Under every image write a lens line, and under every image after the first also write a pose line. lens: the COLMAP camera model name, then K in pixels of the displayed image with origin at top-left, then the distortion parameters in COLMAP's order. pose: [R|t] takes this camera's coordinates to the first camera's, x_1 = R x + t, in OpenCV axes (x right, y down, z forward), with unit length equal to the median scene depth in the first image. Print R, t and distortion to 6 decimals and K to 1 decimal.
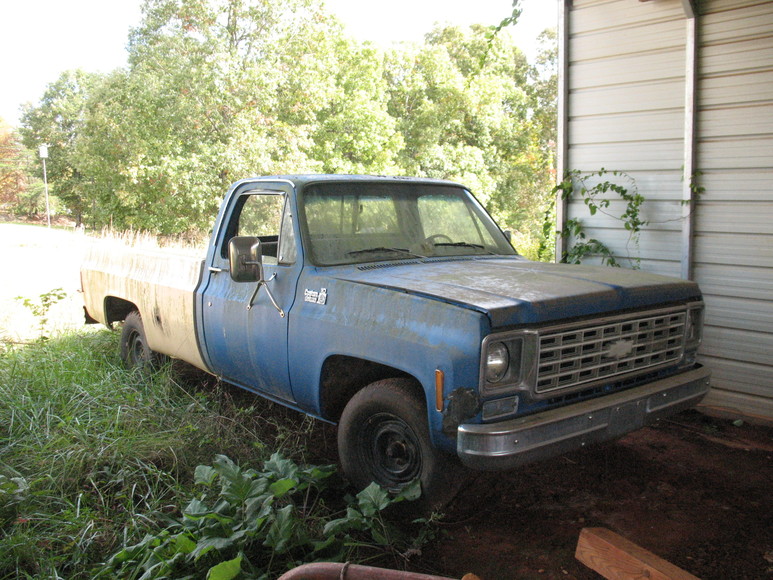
lens RADIAL K [[792.8, 0, 385.4], [0, 792.8, 291.1], [0, 0, 1]] dist [-0.116239, 0.000000]
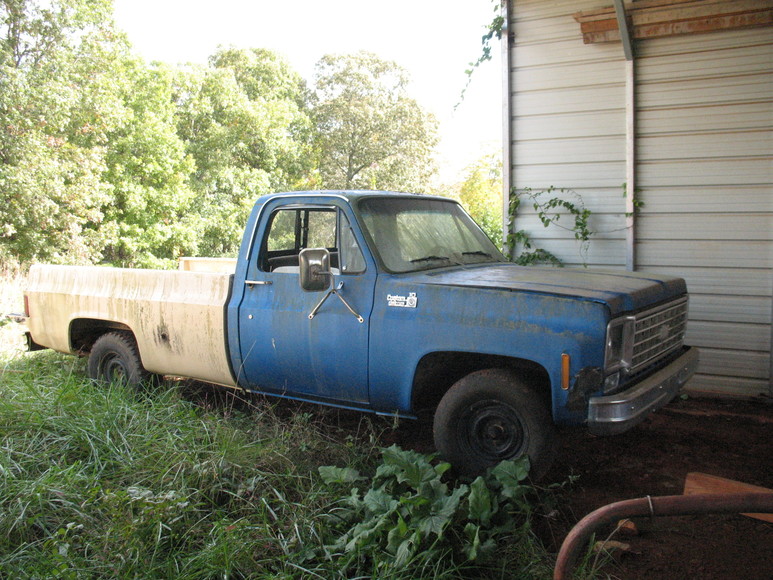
lens RADIAL K [[792.8, 0, 389.5], [0, 792.8, 293.6], [0, 0, 1]] dist [-0.116239, 0.000000]
pose [[0.954178, -0.036137, 0.297048, -0.305789], [0.043907, 0.998845, -0.019526, 0.012433], [-0.295999, 0.031674, 0.954663, -0.025278]]
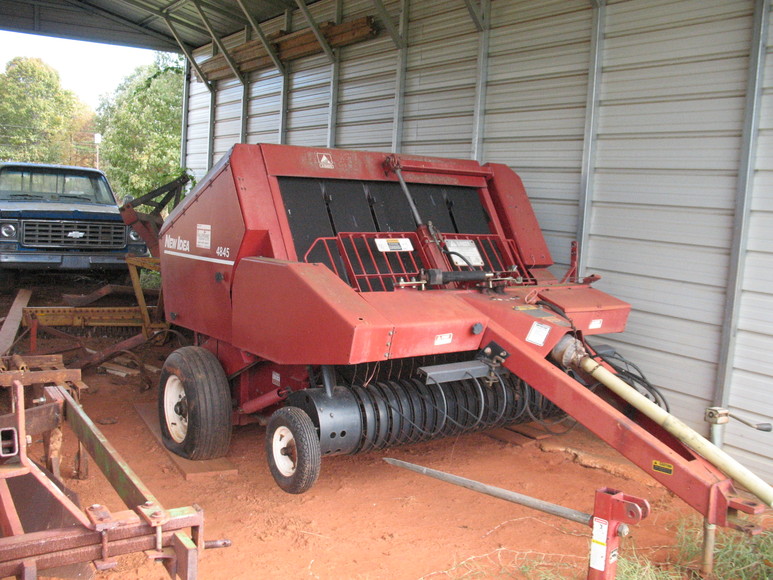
lens RADIAL K [[792.8, 0, 382.8], [0, 792.8, 289.0], [0, 0, 1]] dist [-0.116239, 0.000000]
pose [[0.991762, 0.077819, -0.101743, 1.008980], [-0.078480, 0.996913, -0.002510, 0.115203], [0.101233, 0.010475, 0.994808, -0.906296]]
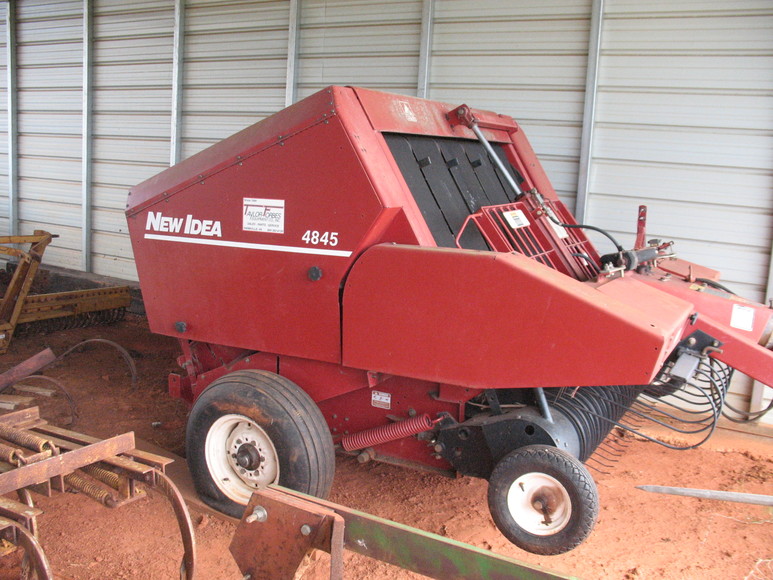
lens RADIAL K [[792.8, 0, 391.8], [0, 792.8, 294.7], [0, 0, 1]] dist [-0.116239, 0.000000]
pose [[0.937376, 0.001524, 0.348315, 0.654914], [-0.022667, 0.998138, 0.056636, 0.097770], [-0.347580, -0.060984, 0.935665, -0.709790]]
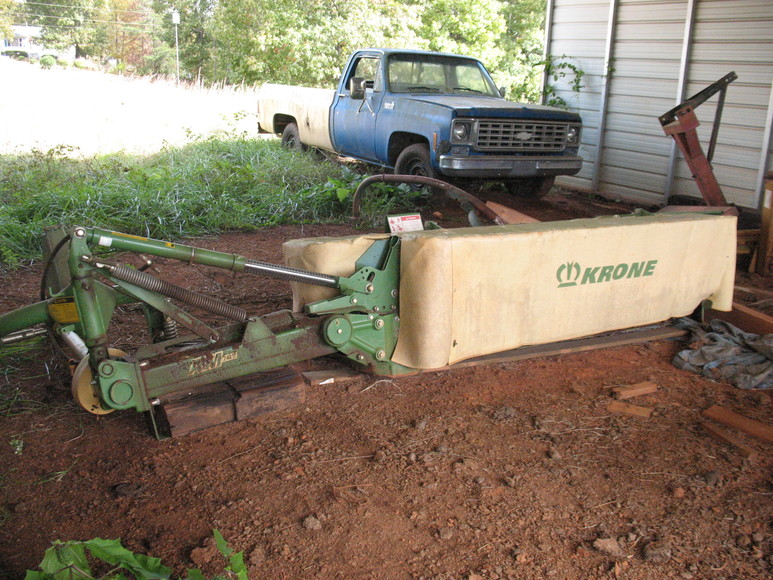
lens RADIAL K [[792.8, 0, 384.7], [0, 792.8, 278.2], [0, 0, 1]] dist [-0.116239, 0.000000]
pose [[0.988695, 0.087133, -0.122025, 0.142184], [-0.070192, 0.988104, 0.136834, 0.125216], [0.132496, -0.126722, 0.983050, -0.821036]]
